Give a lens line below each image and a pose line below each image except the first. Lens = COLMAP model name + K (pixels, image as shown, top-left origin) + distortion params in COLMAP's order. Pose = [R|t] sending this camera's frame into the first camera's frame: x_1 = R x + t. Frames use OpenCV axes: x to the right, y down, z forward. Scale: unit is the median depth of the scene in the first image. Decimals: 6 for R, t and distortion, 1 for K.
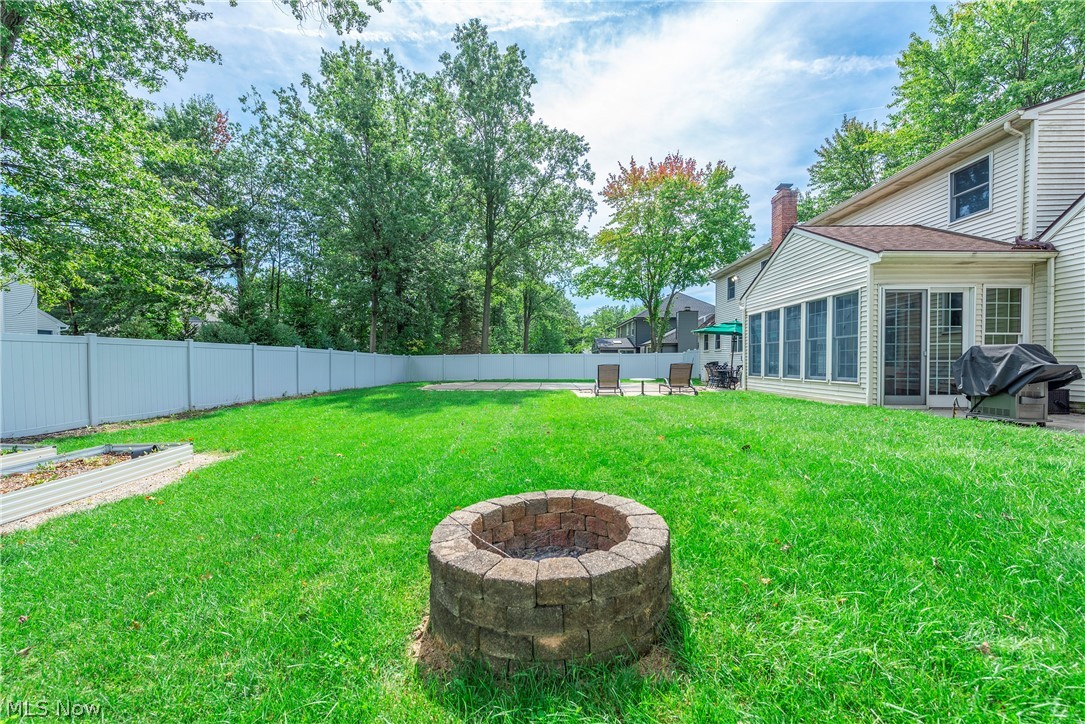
lens RADIAL K [[427.4, 0, 542.5], [0, 427.4, 362.0], [0, 0, 1]] dist [0.010313, -0.000160]
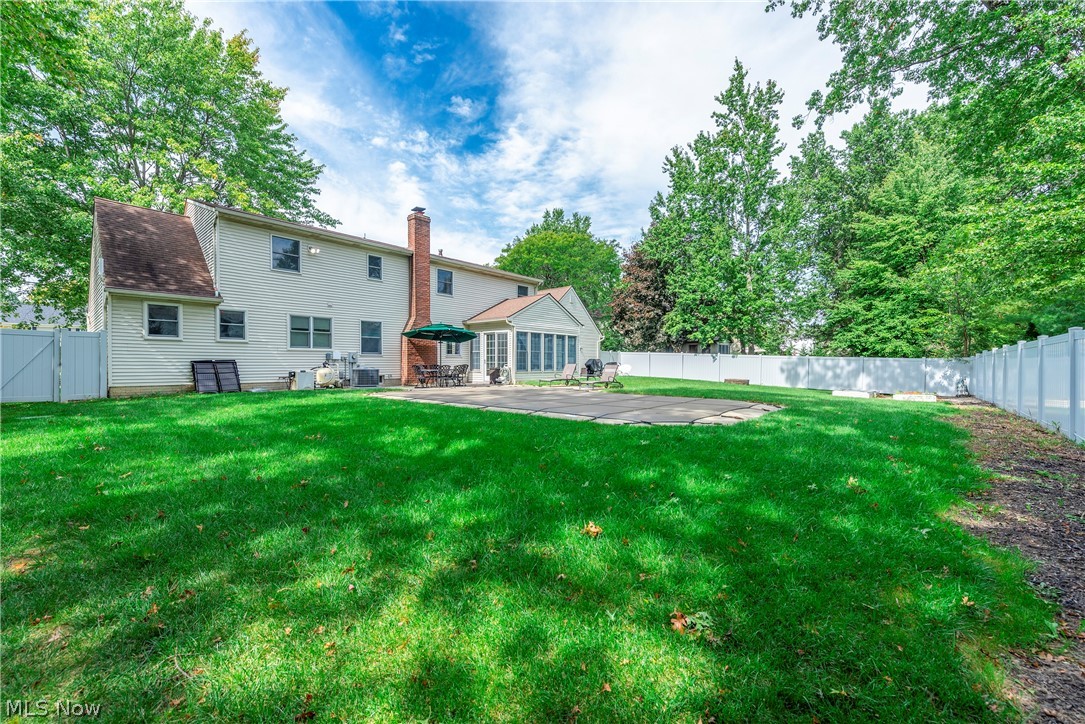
lens RADIAL K [[427.4, 0, 542.5], [0, 427.4, 362.0], [0, 0, 1]] dist [0.010313, -0.000160]
pose [[-0.767277, -0.008943, 0.641253, -0.681577], [-0.007804, 0.999959, 0.004608, -0.014146], [-0.641268, -0.001469, -0.767316, 2.686563]]
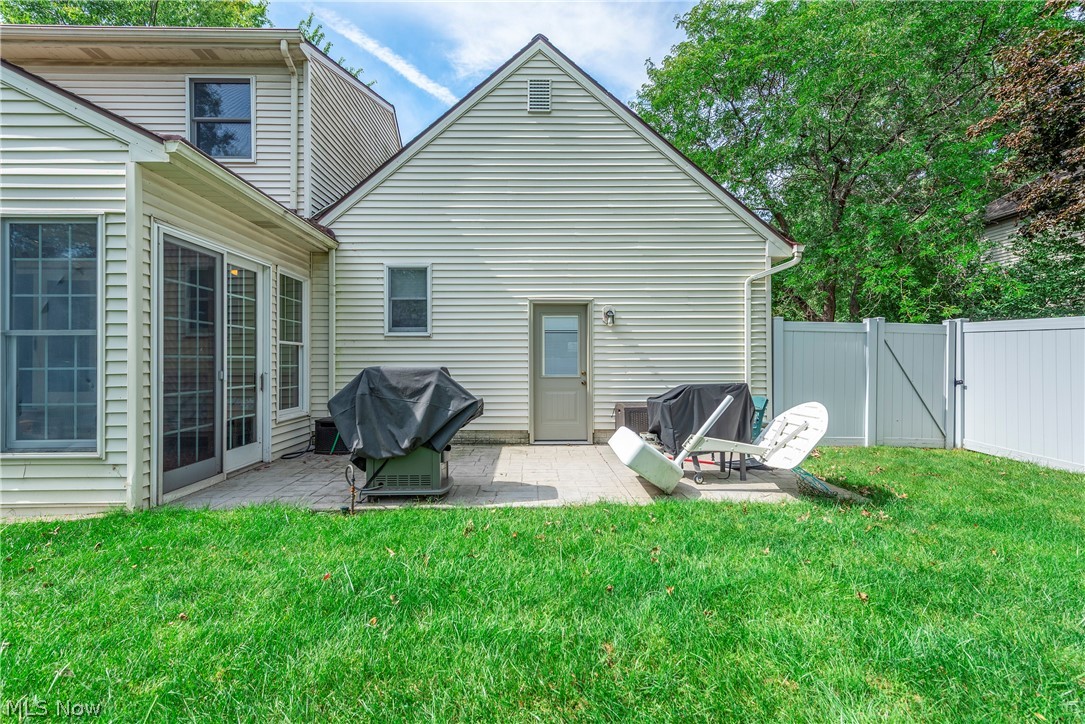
lens RADIAL K [[486.0, 0, 542.5], [0, 486.0, 362.0], [0, 0, 1]] dist [0.000934, 0.000383]
pose [[-0.025415, 0.003532, 0.999671, 0.235793], [0.002878, 0.999990, -0.003460, -0.026885], [-0.999673, 0.002789, -0.025425, 0.512886]]
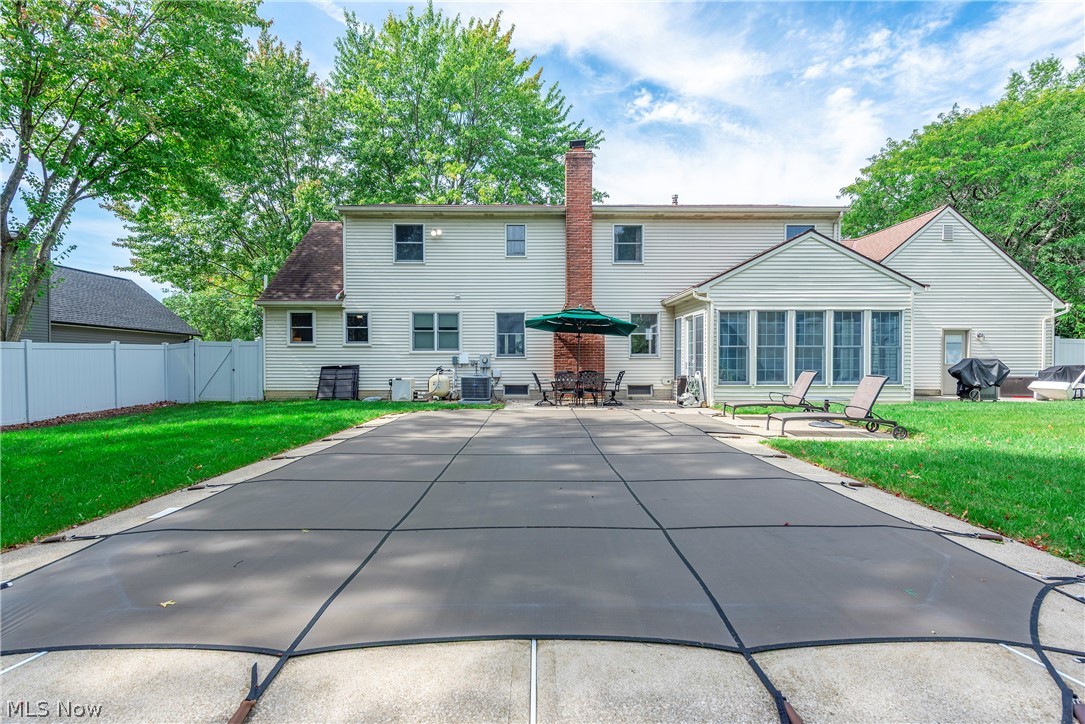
lens RADIAL K [[547.6, 0, 542.5], [0, 547.6, 362.0], [0, 0, 1]] dist [0.000539, -0.000002]
pose [[-0.028073, 0.001454, 0.999605, -0.695926], [0.000944, 0.999999, -0.001428, -0.014118], [-0.999605, 0.000903, -0.028074, 1.765141]]
